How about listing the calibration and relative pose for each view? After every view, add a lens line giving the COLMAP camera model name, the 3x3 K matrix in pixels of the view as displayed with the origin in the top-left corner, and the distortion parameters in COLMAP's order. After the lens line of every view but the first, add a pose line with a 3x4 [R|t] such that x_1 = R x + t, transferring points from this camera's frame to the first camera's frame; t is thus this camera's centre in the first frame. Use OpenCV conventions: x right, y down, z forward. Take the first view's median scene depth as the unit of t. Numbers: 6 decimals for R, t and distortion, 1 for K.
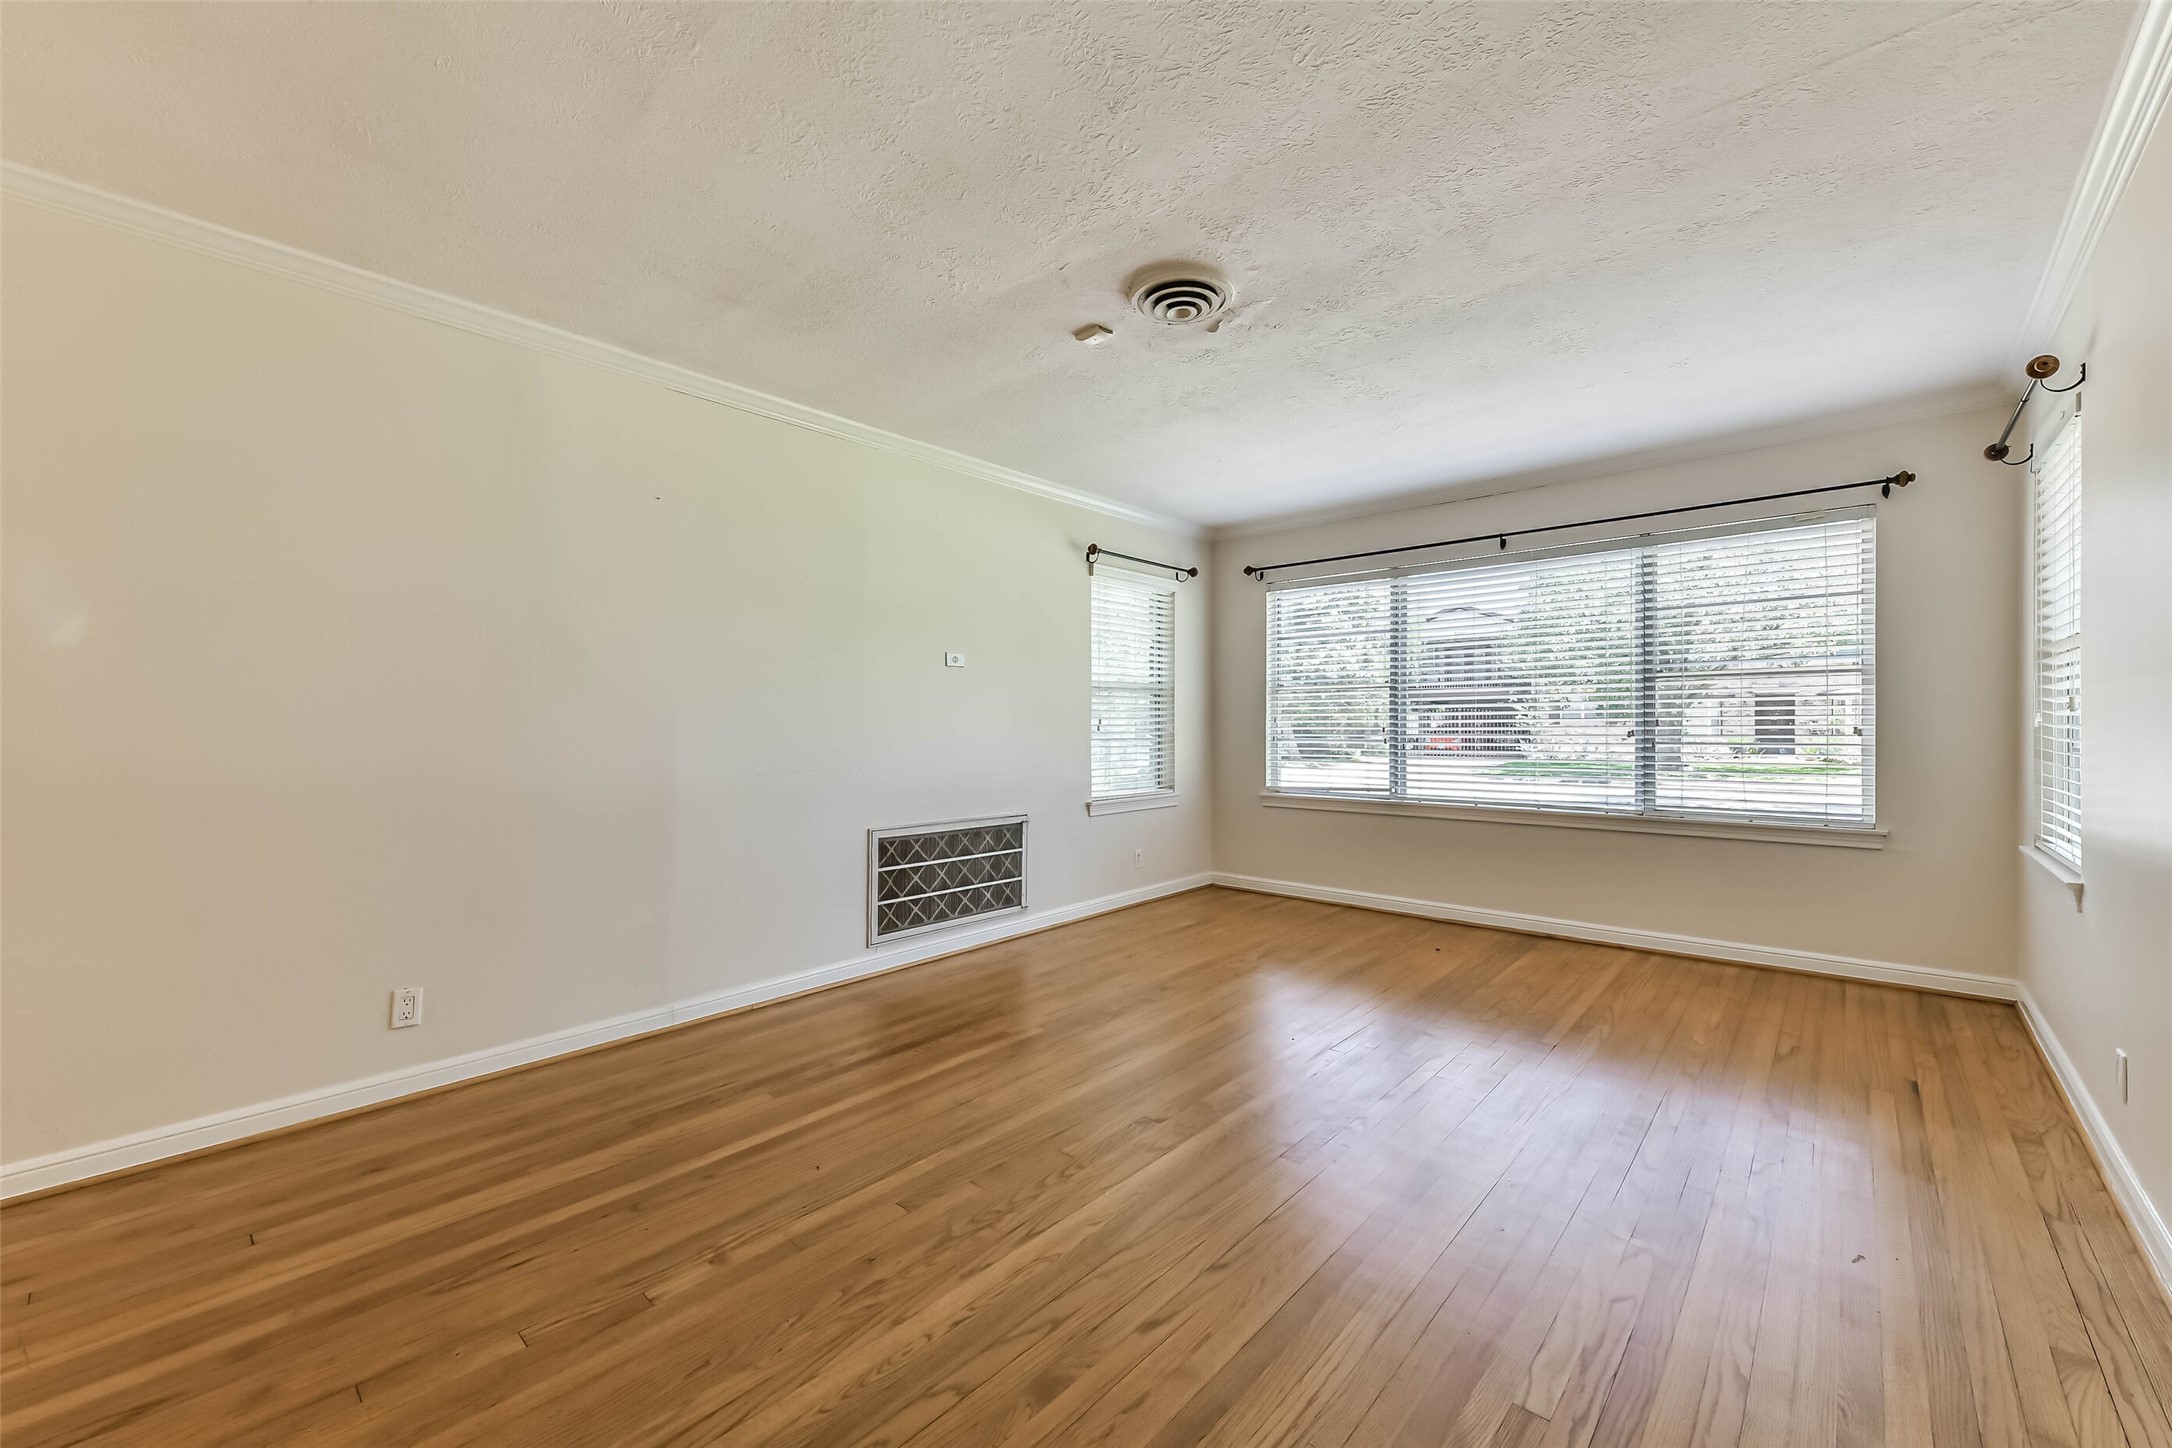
lens RADIAL K [[831.6, 0, 1086.0], [0, 831.6, 724.0], [0, 0, 1]] dist [-0.001309, -0.000657]
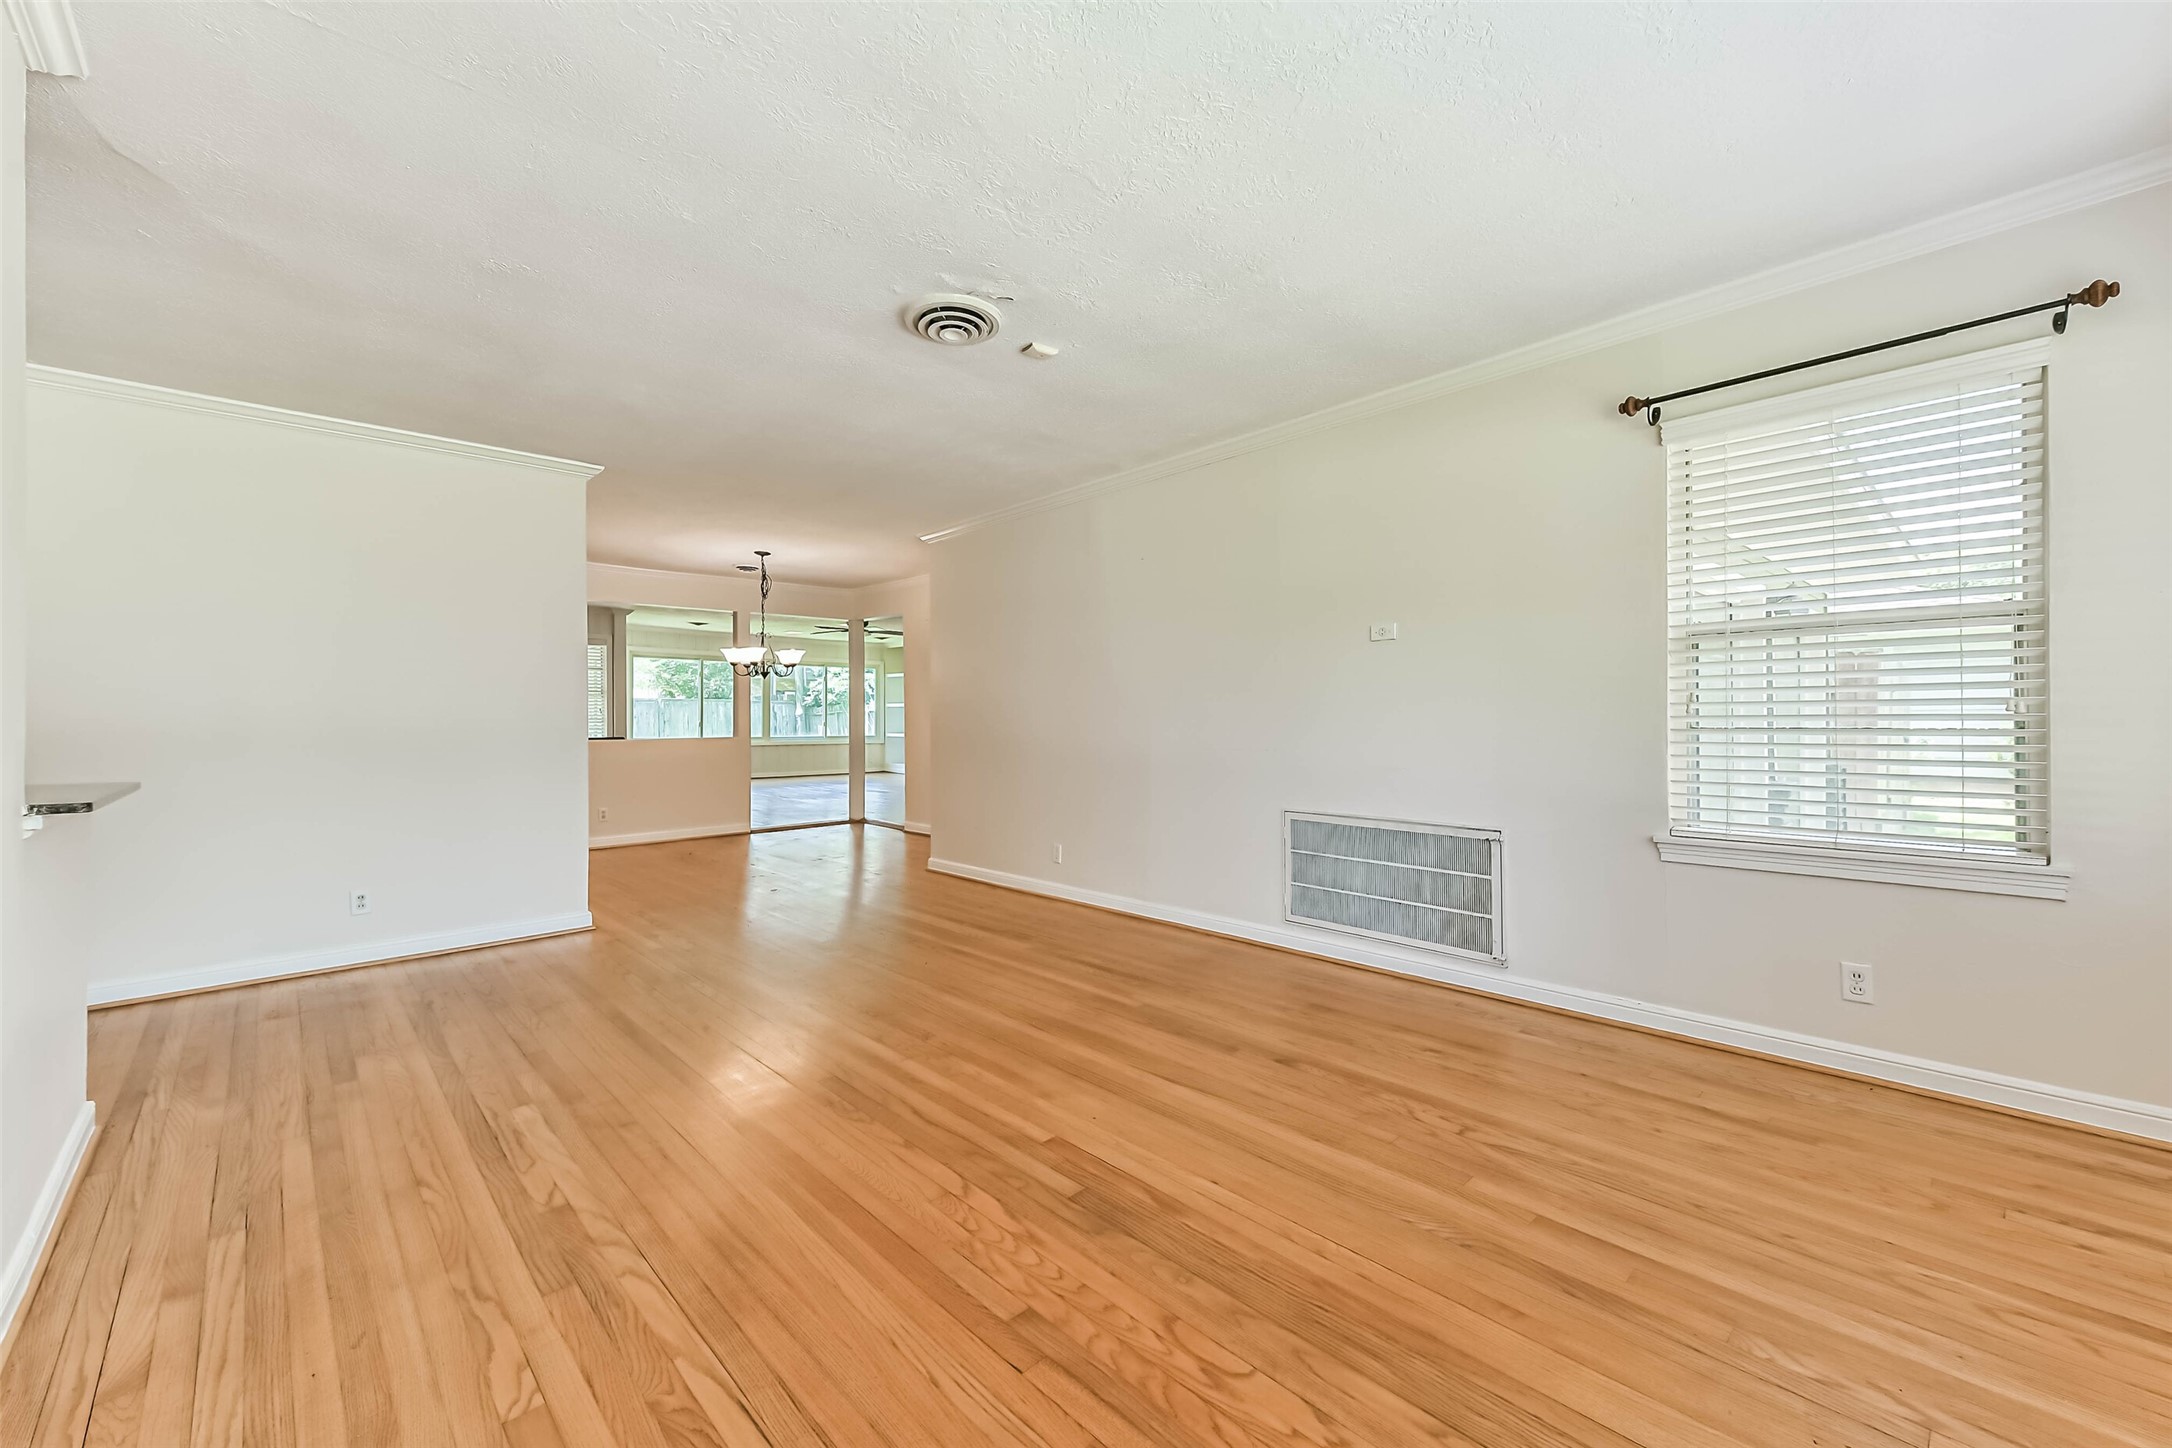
lens RADIAL K [[831.6, 0, 1086.0], [0, 831.6, 724.0], [0, 0, 1]] dist [-0.001309, -0.000657]
pose [[-0.050868, 0.011716, -0.998637, 0.765169], [-0.001999, 0.999928, 0.011833, 0.010953], [0.998703, 0.002598, -0.050841, 0.791370]]
